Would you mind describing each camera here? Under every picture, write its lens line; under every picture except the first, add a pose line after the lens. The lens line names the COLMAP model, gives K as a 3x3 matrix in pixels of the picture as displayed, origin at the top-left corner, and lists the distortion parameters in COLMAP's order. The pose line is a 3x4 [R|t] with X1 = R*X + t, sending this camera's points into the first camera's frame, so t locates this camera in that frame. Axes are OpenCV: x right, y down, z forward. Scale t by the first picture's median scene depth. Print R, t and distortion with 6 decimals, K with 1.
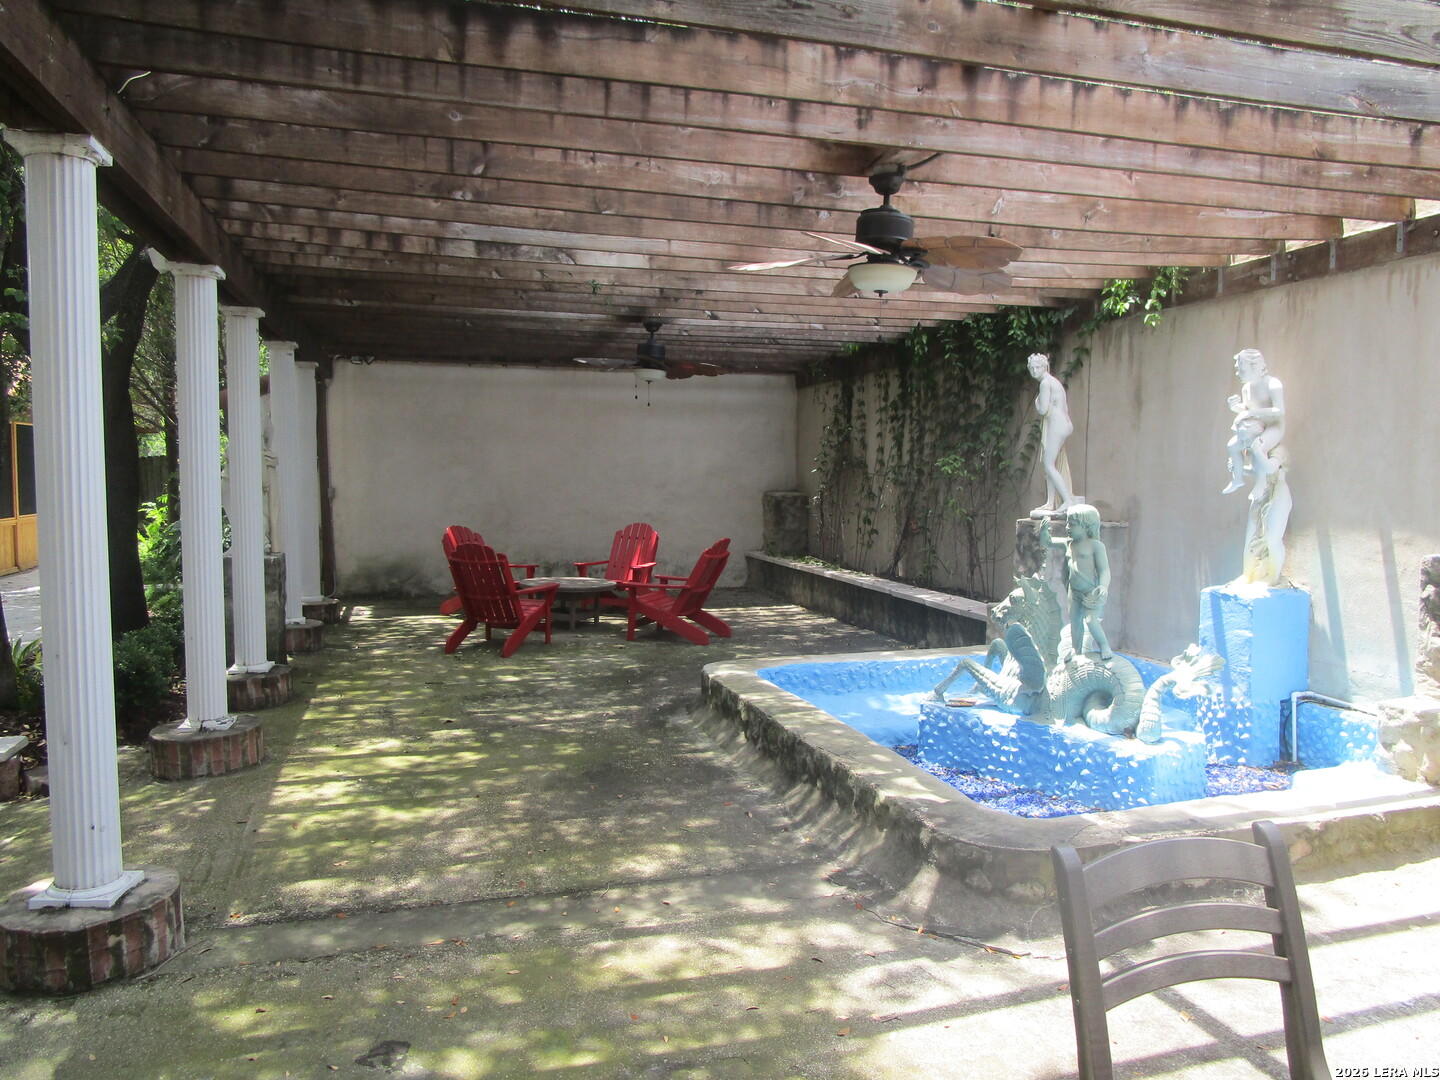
lens RADIAL K [[1025.2, 0, 720.0], [0, 1025.2, 540.0], [0, 0, 1]] dist [-0.032958, 0.001651]
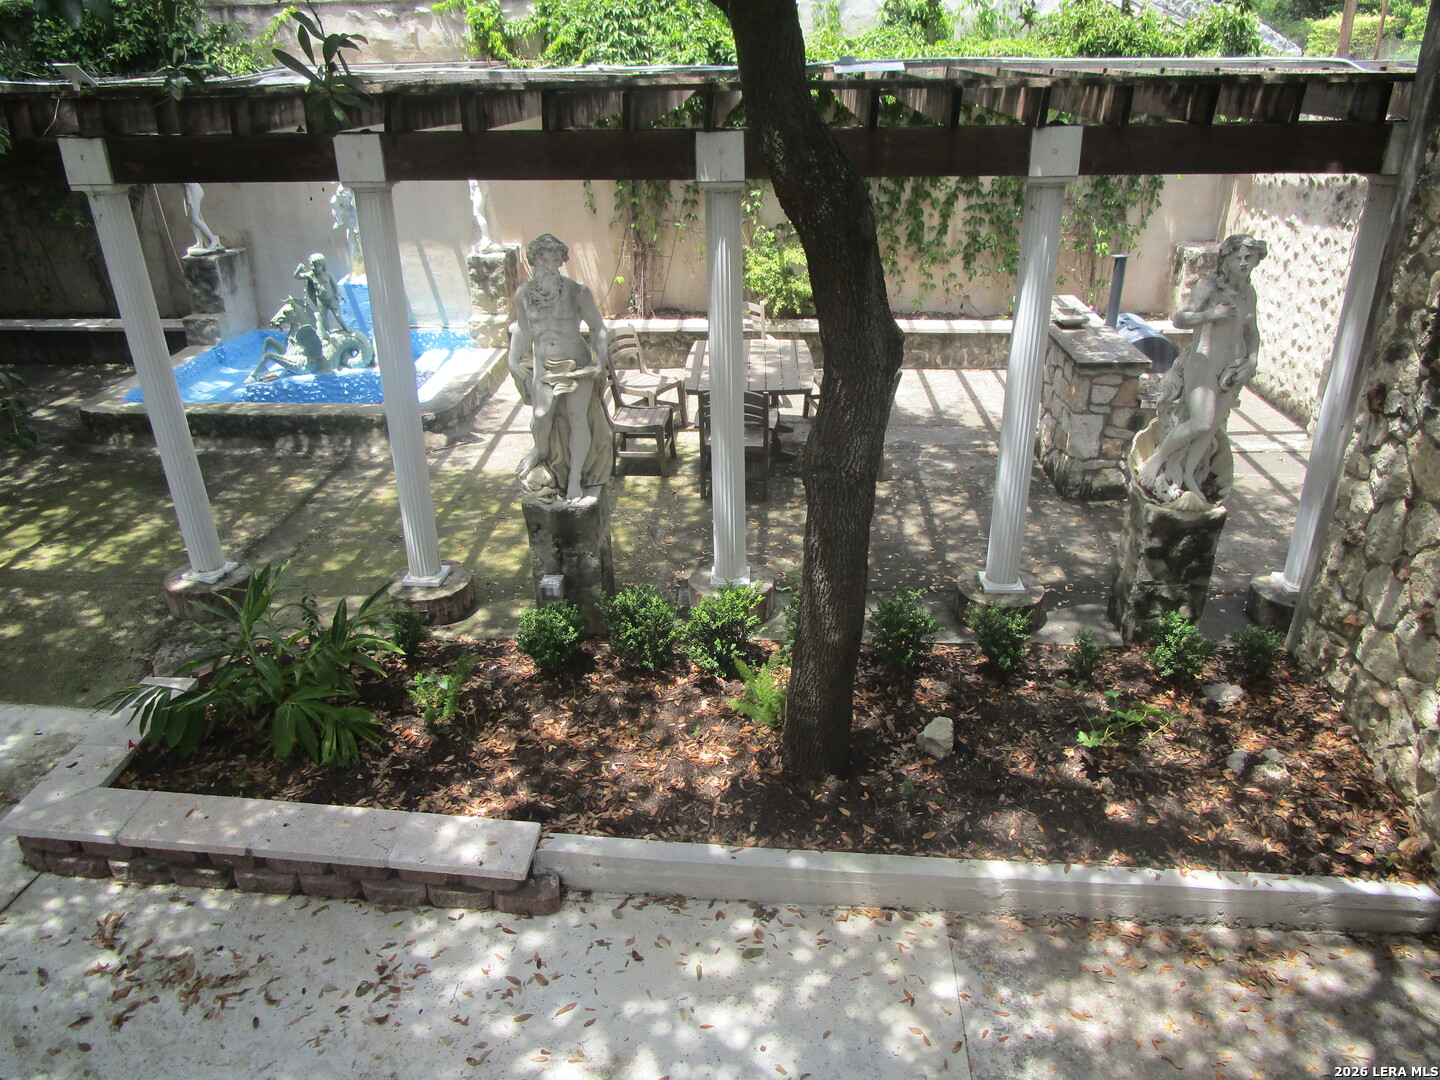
lens RADIAL K [[1025.2, 0, 720.0], [0, 1025.2, 540.0], [0, 0, 1]] dist [-0.032958, 0.001651]
pose [[0.336520, -0.417860, 0.843888, -1.236573], [0.075097, 0.905210, 0.418277, -0.296346], [-0.938677, -0.077385, 0.336001, -0.378469]]
